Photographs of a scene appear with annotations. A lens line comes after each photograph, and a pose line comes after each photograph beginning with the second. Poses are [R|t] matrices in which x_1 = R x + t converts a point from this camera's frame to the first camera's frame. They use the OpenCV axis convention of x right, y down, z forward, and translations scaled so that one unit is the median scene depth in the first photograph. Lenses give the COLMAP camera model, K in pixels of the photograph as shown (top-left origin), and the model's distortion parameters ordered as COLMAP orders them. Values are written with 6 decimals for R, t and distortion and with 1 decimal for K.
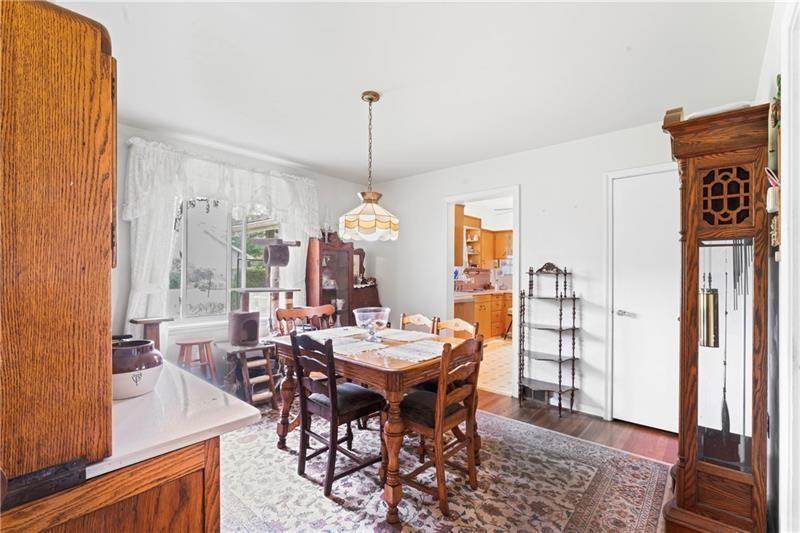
lens RADIAL K [[363.1, 0, 400.0], [0, 363.1, 266.5], [0, 0, 1]] dist [-0.000643, -0.000204]
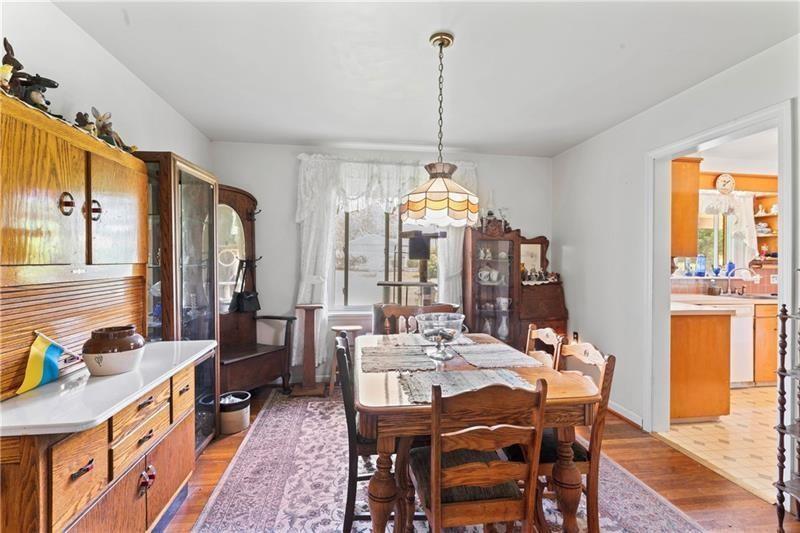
lens RADIAL K [[360.4, 0, 392.8], [0, 360.4, 259.2], [0, 0, 1]] dist [0.023070, -0.016266]
pose [[0.752396, -0.004944, -0.658693, 0.191007], [0.007859, 0.999968, 0.001471, -0.002505], [0.658665, -0.006284, 0.752410, 0.192903]]
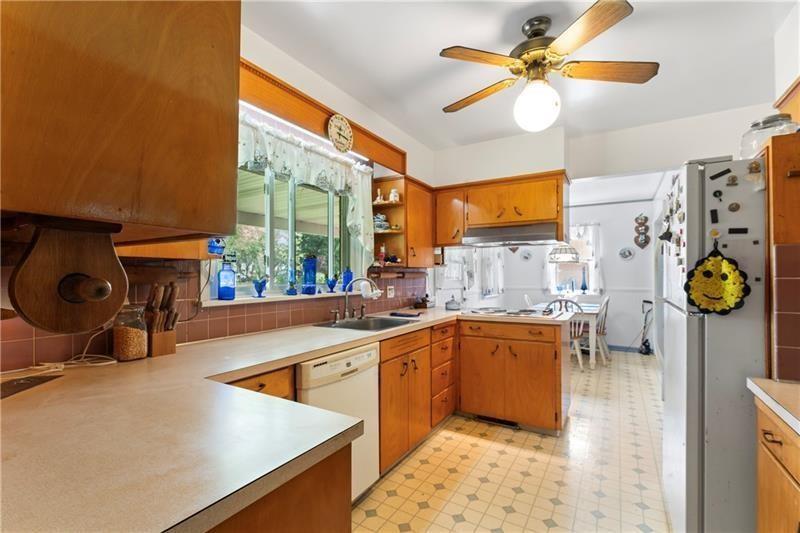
lens RADIAL K [[363.6, 0, 399.4], [0, 363.6, 277.3], [0, 0, 1]] dist [-0.000005, -0.000074]
pose [[0.984032, -0.013239, 0.177497, 0.206154], [0.008594, 0.999601, 0.026912, 0.010805], [-0.177783, -0.024957, 0.983753, 0.859342]]
